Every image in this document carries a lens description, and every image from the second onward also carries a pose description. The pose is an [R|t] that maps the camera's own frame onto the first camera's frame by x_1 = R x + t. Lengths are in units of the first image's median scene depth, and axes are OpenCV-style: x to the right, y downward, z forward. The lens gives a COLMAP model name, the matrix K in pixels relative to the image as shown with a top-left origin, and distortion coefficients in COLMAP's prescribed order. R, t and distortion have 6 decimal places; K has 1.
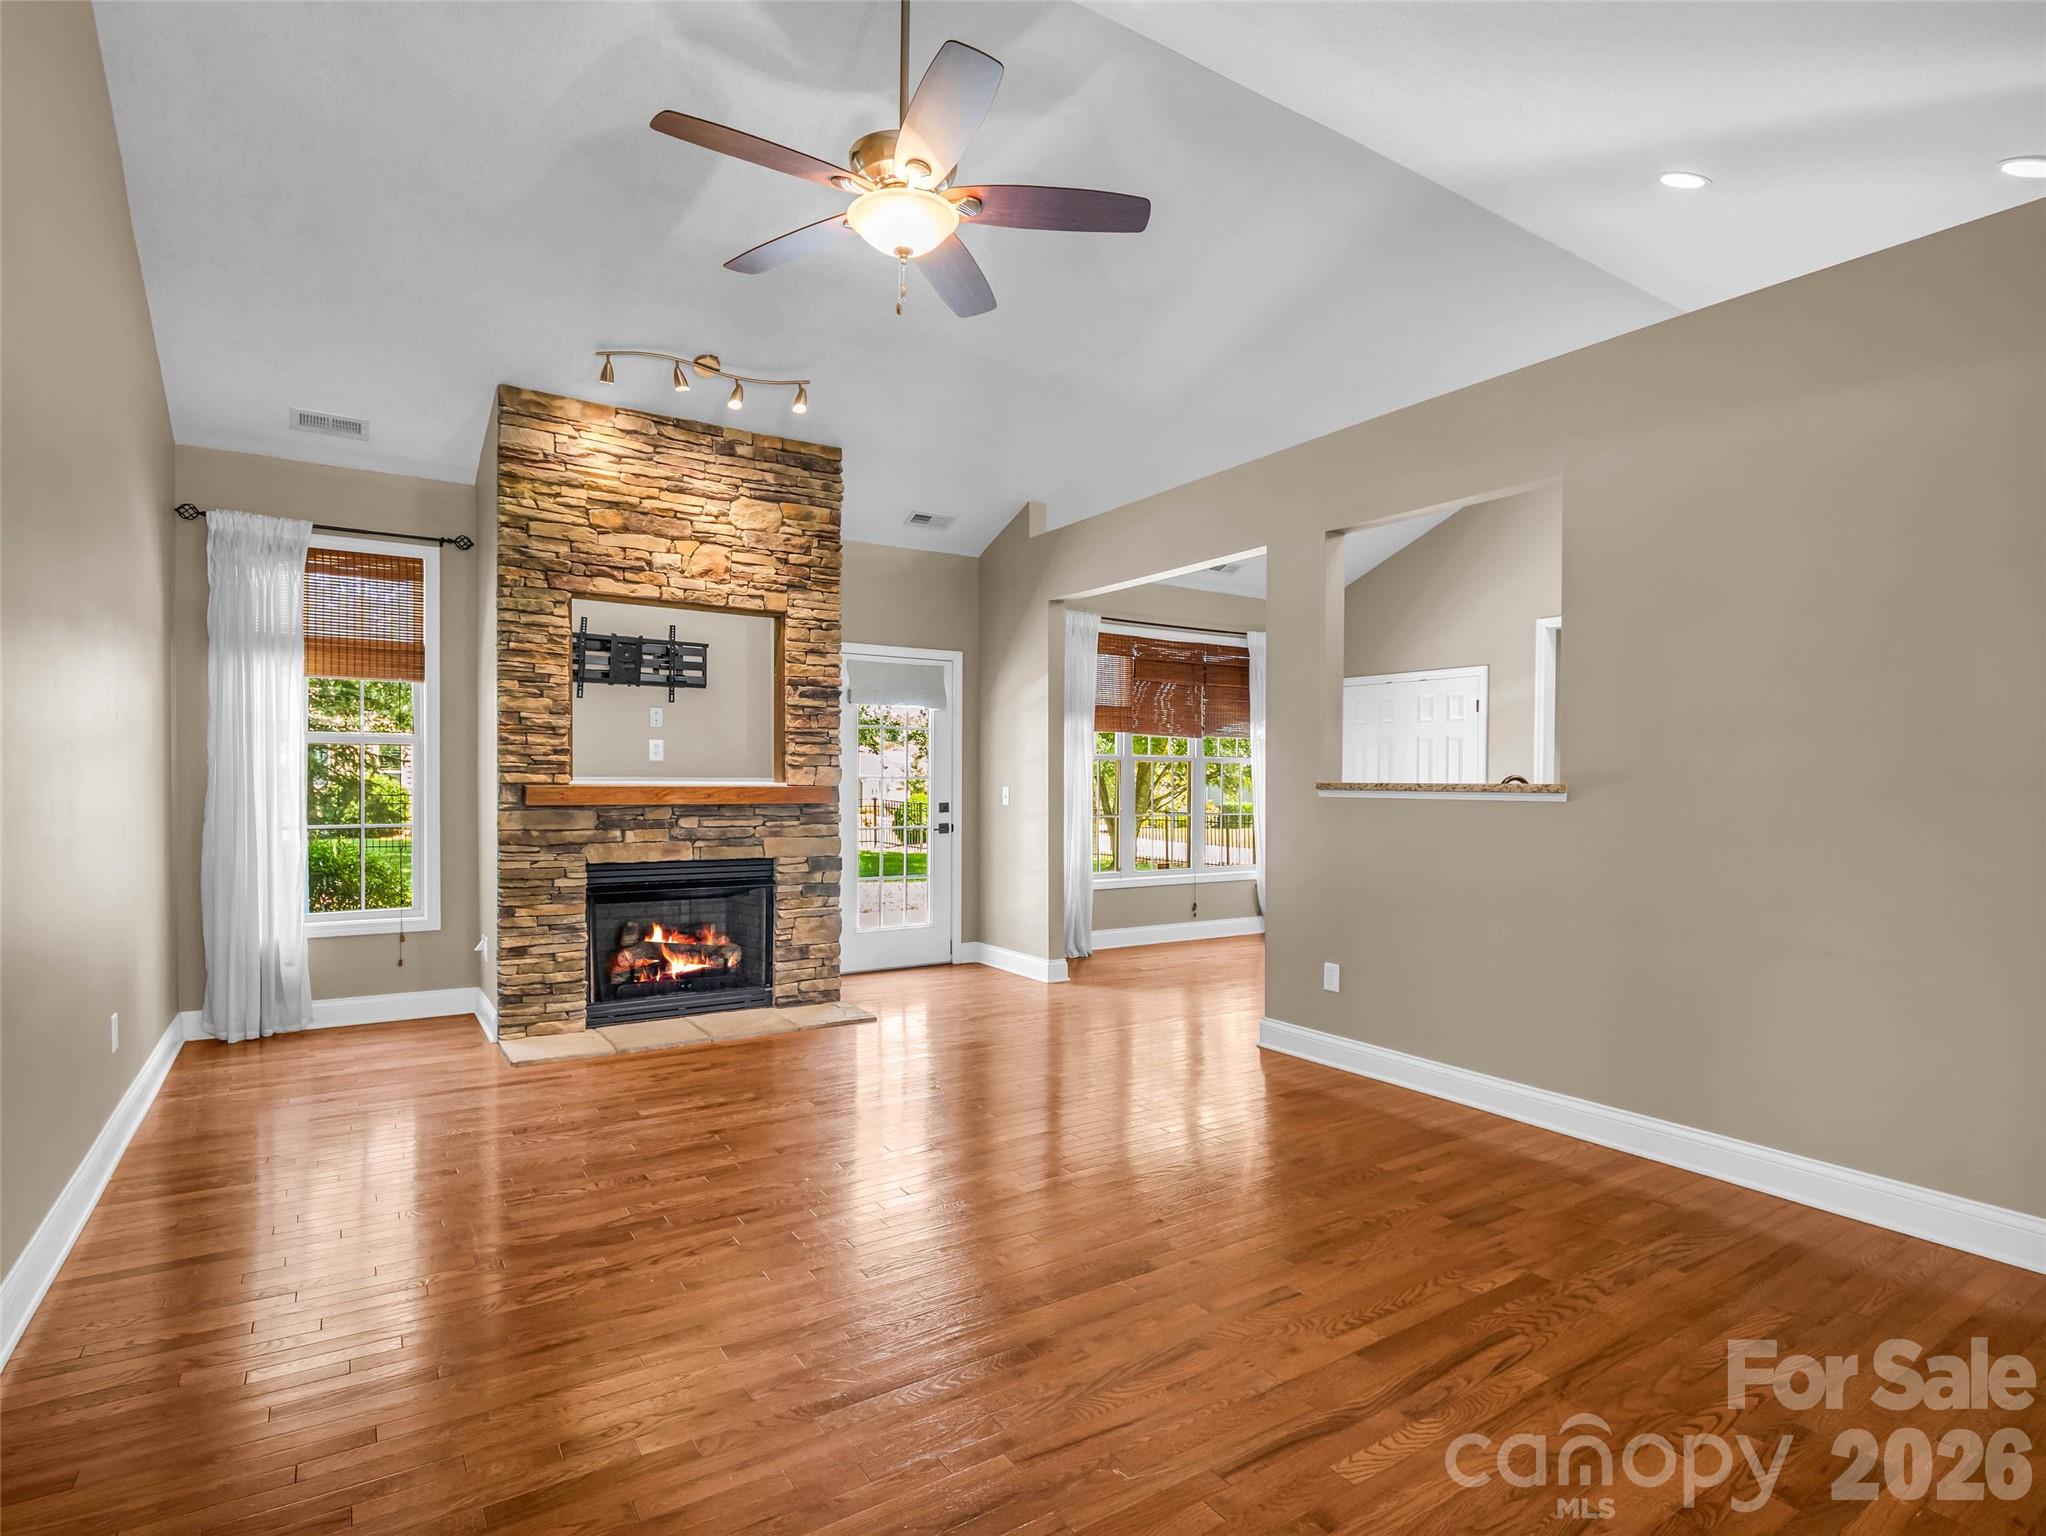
lens RADIAL K [[1014.3, 0, 1030.0], [0, 1014.3, 791.1], [0, 0, 1]] dist [-0.005761, -0.007854]
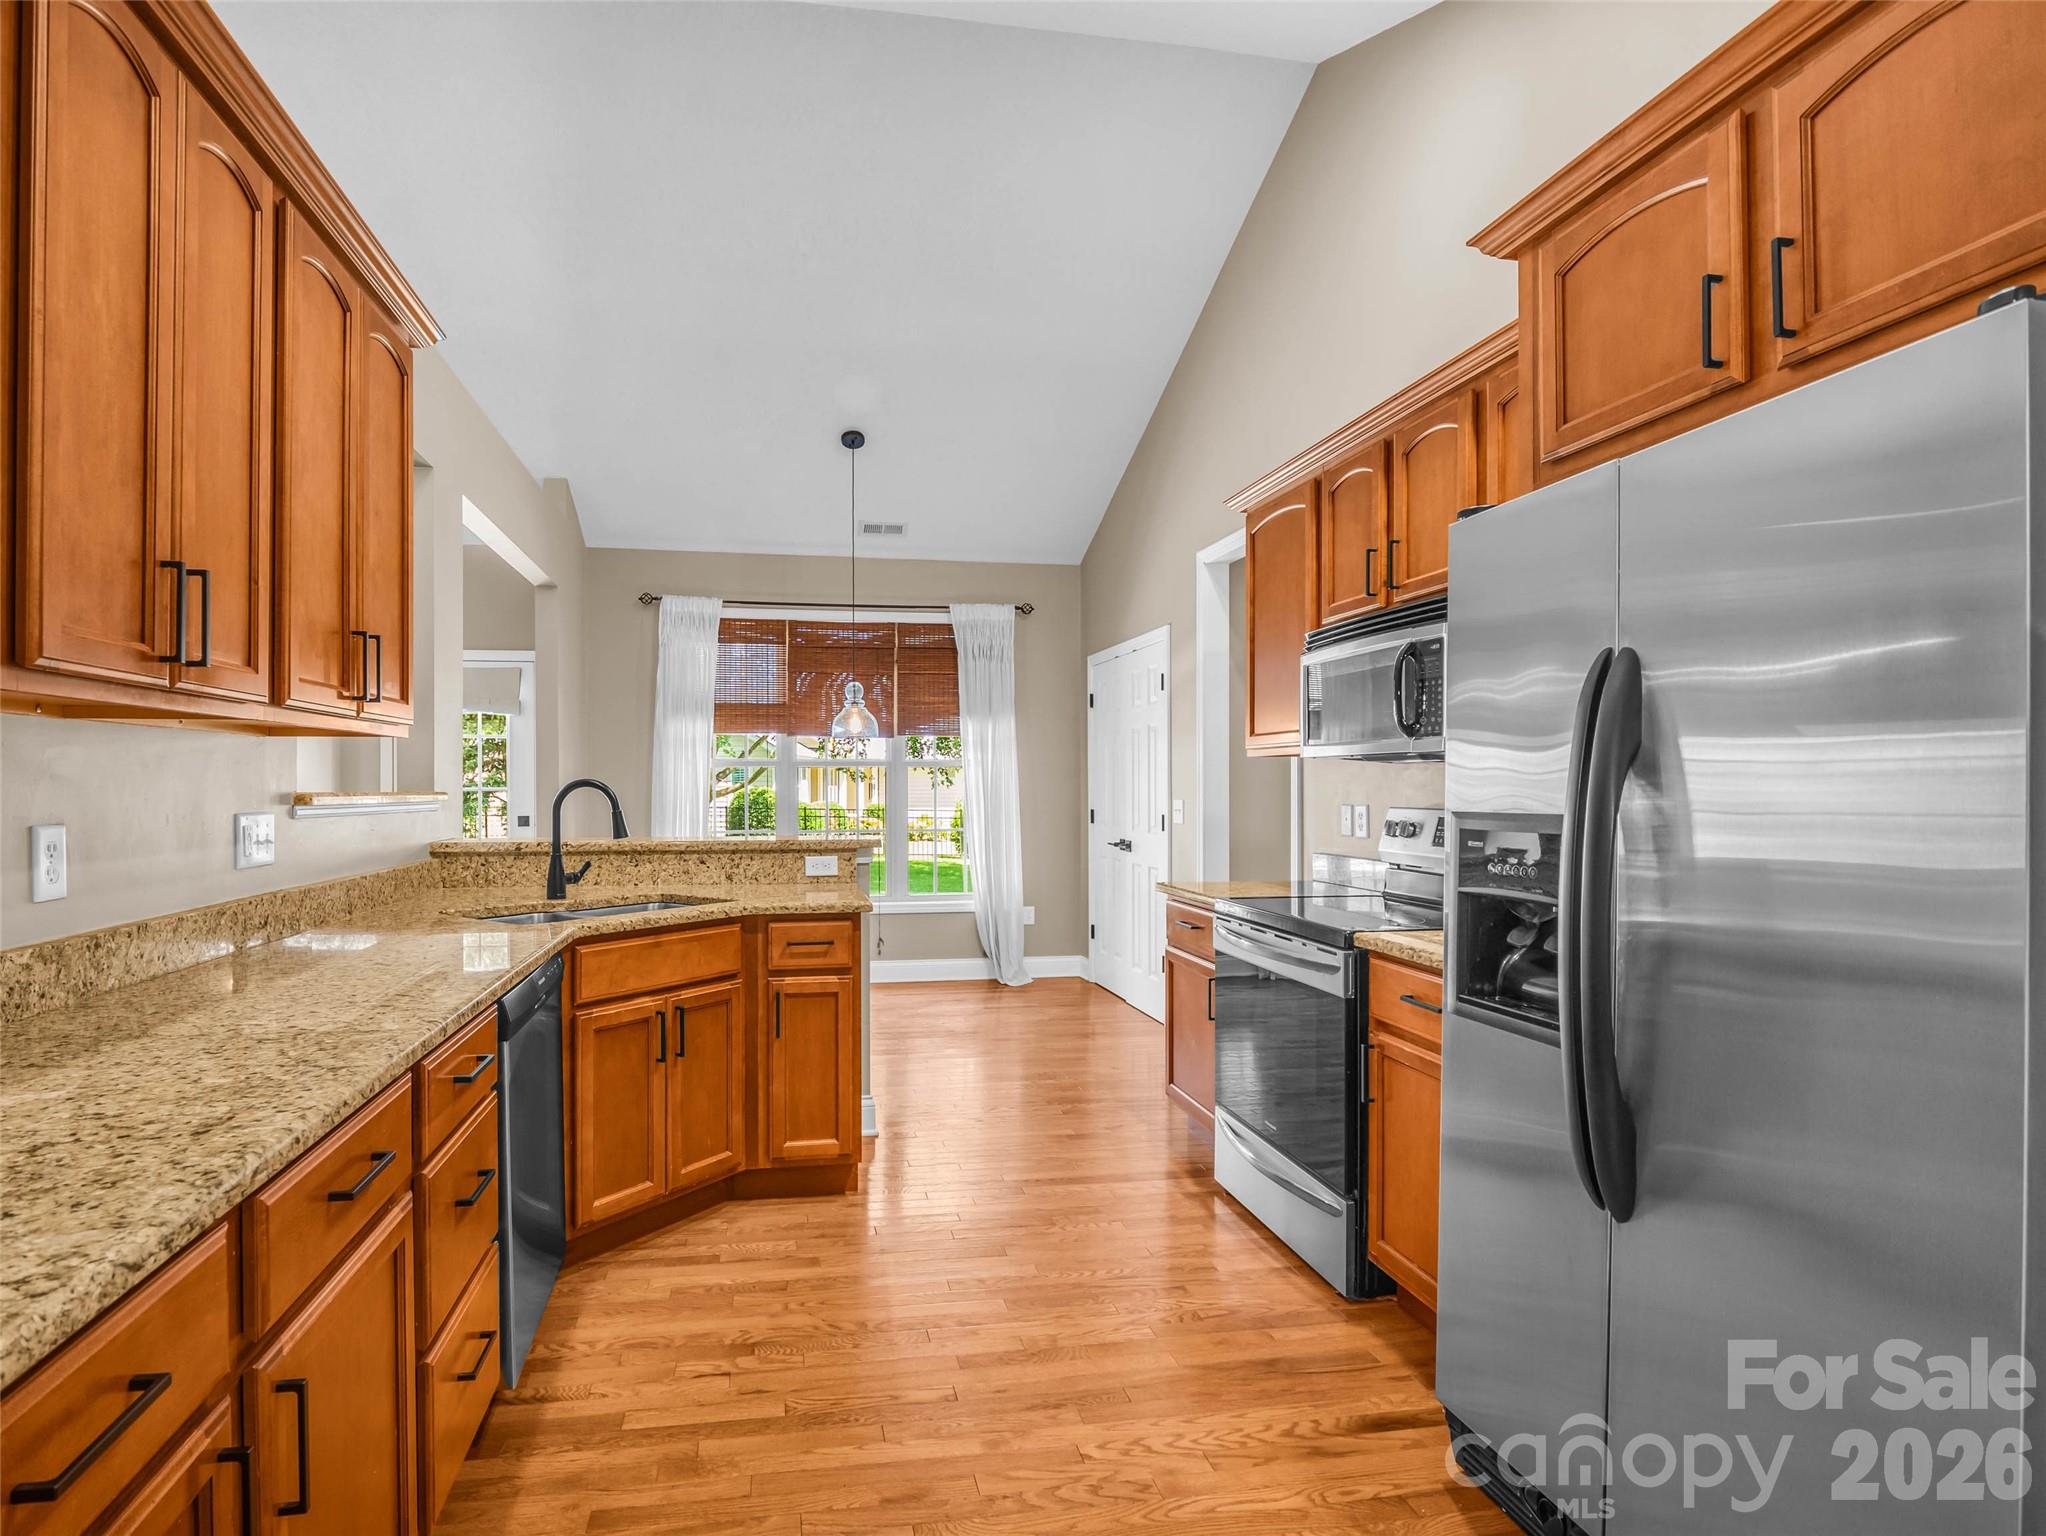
lens RADIAL K [[1014.3, 0, 962.8], [0, 1014.3, 790.3], [0, 0, 1]] dist [-0.005761, -0.007854]
pose [[0.917755, -0.015239, -0.396855, 0.871392], [0.008111, 0.999774, -0.019634, 0.012022], [0.397065, 0.014800, 0.917671, 0.421171]]
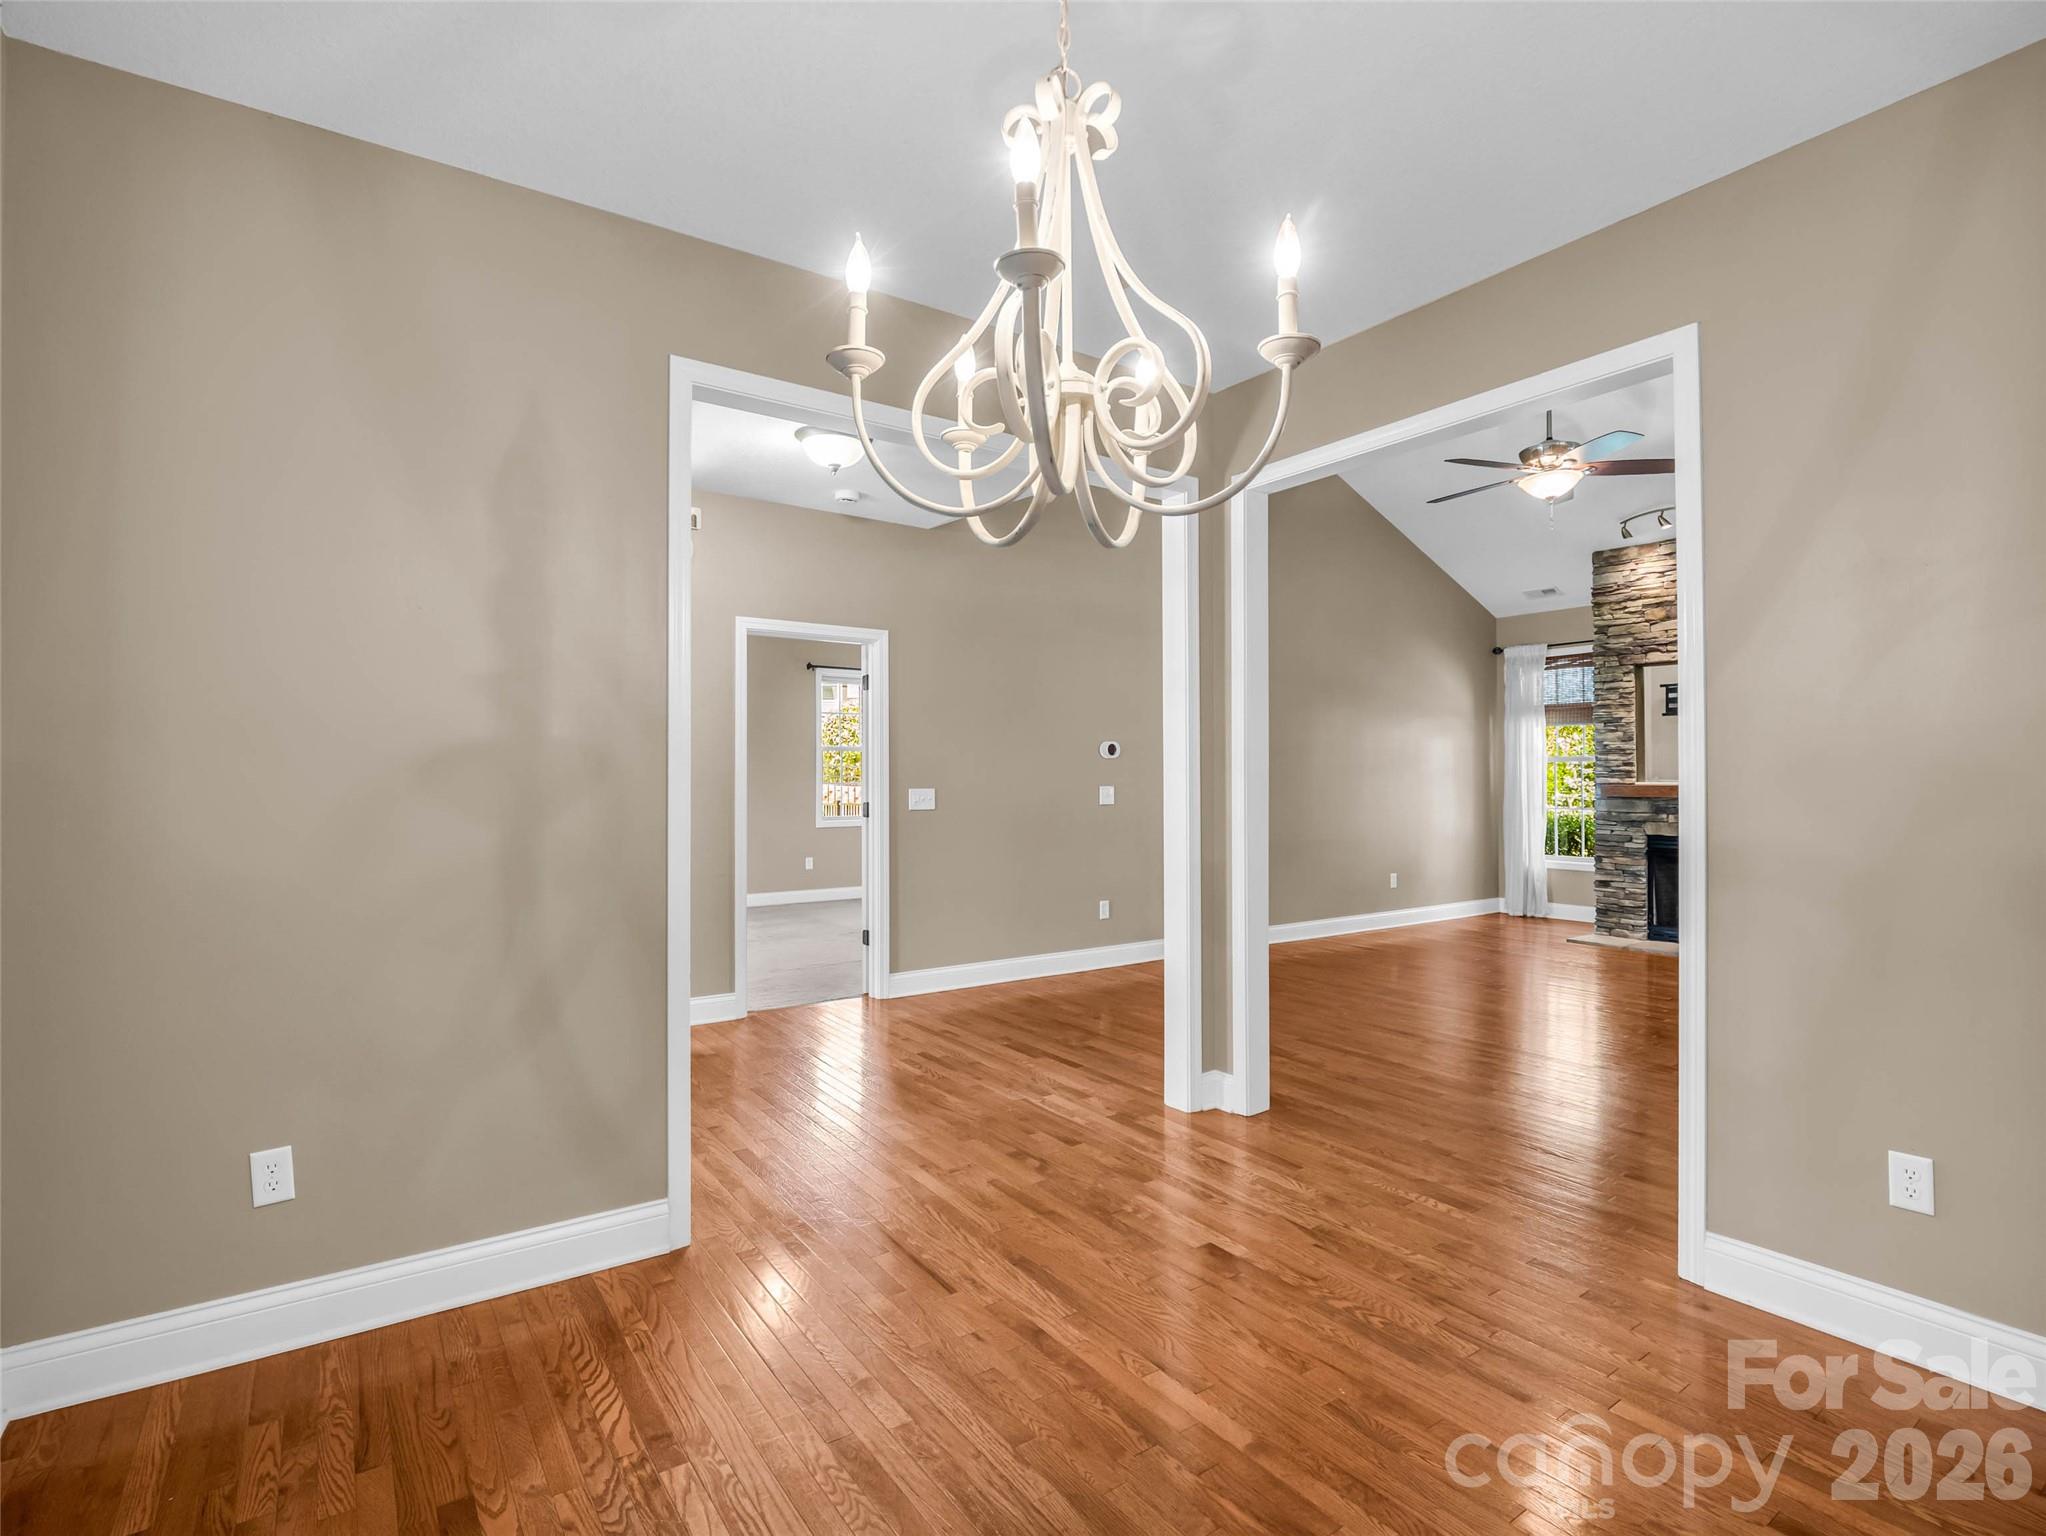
lens RADIAL K [[1014.3, 0, 1010.4], [0, 1014.3, 768.2], [0, 0, 1]] dist [-0.005761, -0.007854]
pose [[0.024750, -0.019906, -0.999495, 1.086564], [-0.011377, 0.999731, -0.020193, 0.011126], [0.999629, 0.011871, 0.024517, -0.030627]]
